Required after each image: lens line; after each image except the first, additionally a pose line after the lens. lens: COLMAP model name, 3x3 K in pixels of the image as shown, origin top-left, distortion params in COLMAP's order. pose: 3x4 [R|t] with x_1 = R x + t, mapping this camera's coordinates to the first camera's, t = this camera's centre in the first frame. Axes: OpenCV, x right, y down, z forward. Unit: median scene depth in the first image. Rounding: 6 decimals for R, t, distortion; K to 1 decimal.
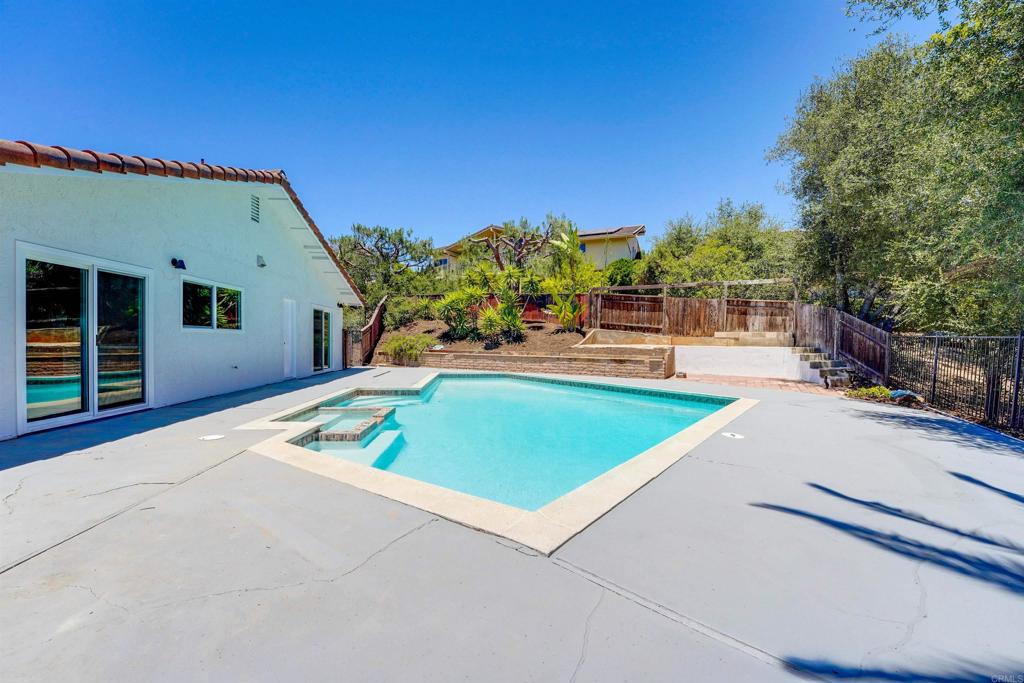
lens RADIAL K [[408.6, 0, 513.6], [0, 408.6, 343.1], [0, 0, 1]] dist [-0.014066, 0.000523]
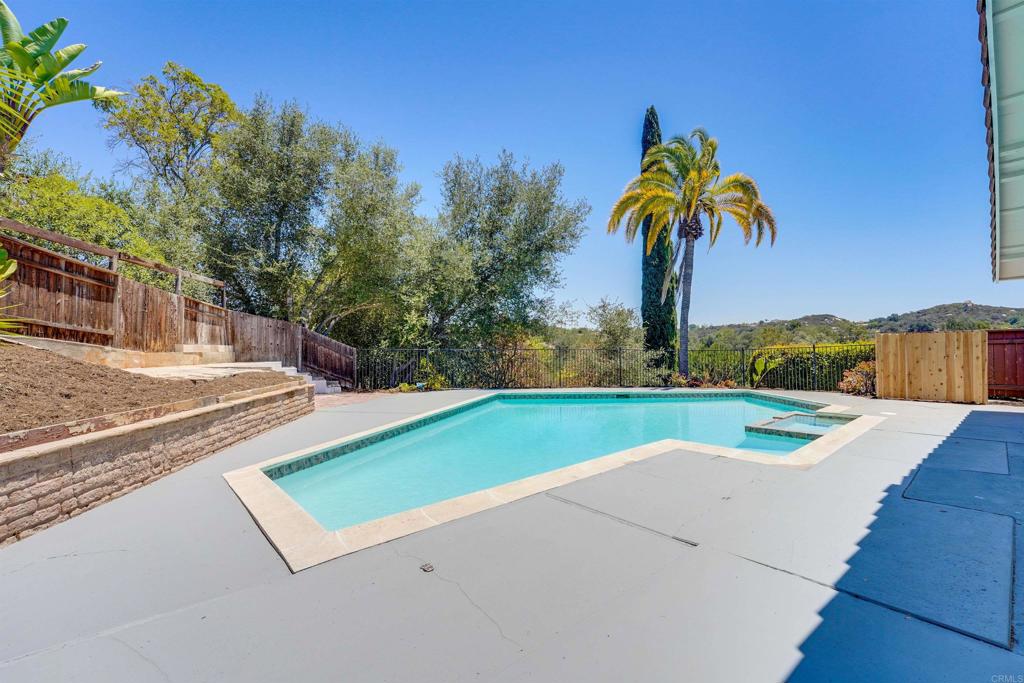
lens RADIAL K [[408.6, 0, 513.6], [0, 408.6, 341.2], [0, 0, 1]] dist [-0.014066, 0.000523]
pose [[-0.619176, 0.003952, 0.785242, -0.338472], [0.002938, 0.999992, -0.002716, -0.026535], [-0.785247, 0.000626, -0.619183, 0.916866]]
